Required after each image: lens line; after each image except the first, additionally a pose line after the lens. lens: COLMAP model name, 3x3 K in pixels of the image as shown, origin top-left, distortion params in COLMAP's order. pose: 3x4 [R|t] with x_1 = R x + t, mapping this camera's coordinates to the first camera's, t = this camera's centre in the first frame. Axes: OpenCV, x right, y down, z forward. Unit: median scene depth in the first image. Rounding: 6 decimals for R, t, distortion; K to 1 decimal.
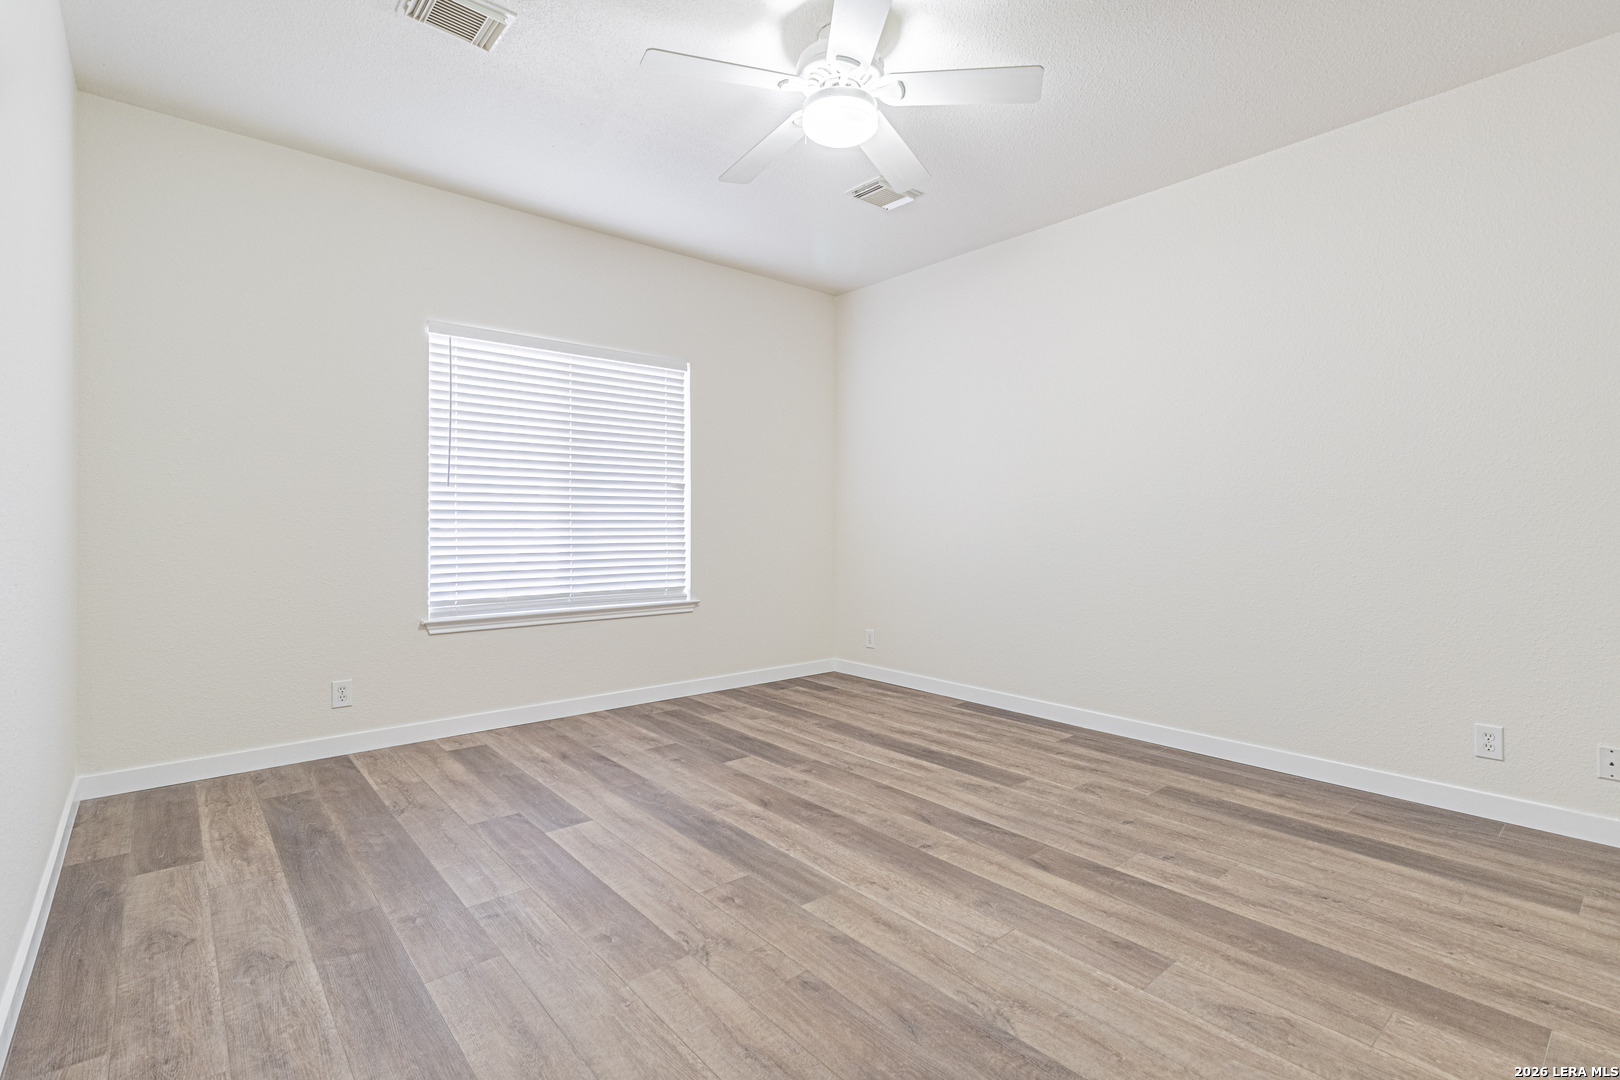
lens RADIAL K [[756.1, 0, 815.5], [0, 756.1, 534.3], [0, 0, 1]] dist [0.004254, 0.001355]
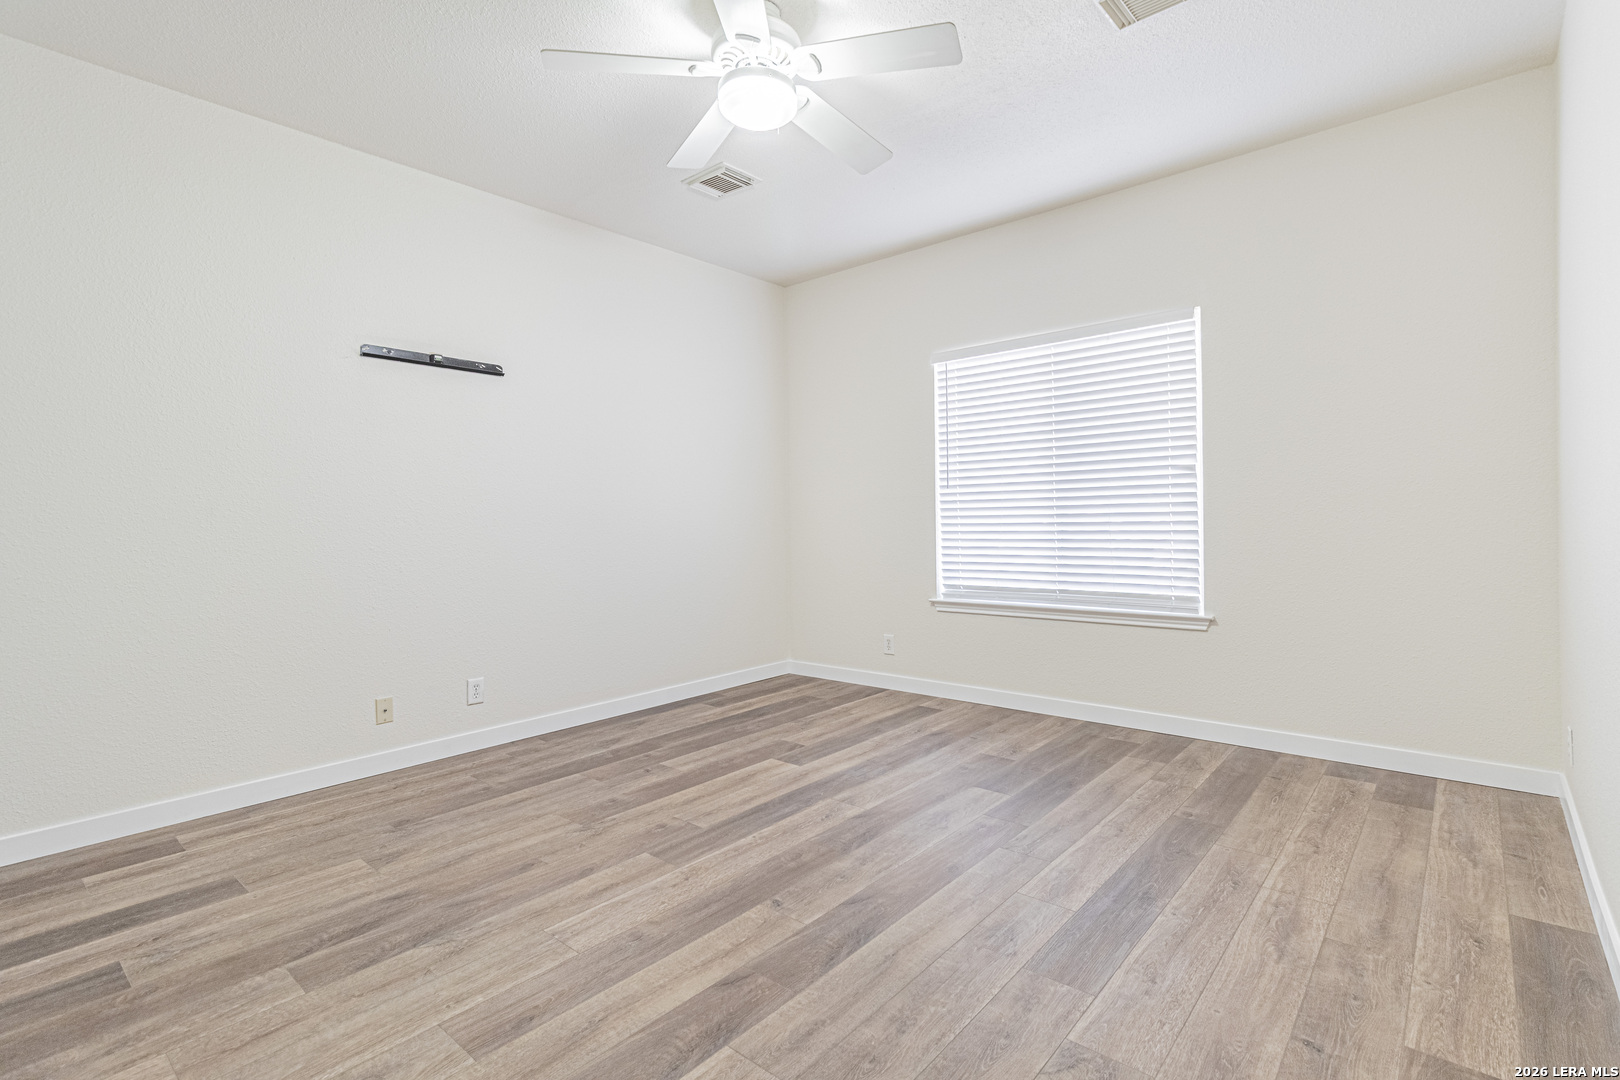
lens RADIAL K [[756.1, 0, 815.7], [0, 756.1, 536.7], [0, 0, 1]] dist [0.004254, 0.001355]
pose [[0.148583, 0.015599, -0.988777, 0.720231], [0.002497, 0.999866, 0.016149, -0.008368], [0.988897, -0.004868, 0.148524, 0.673103]]
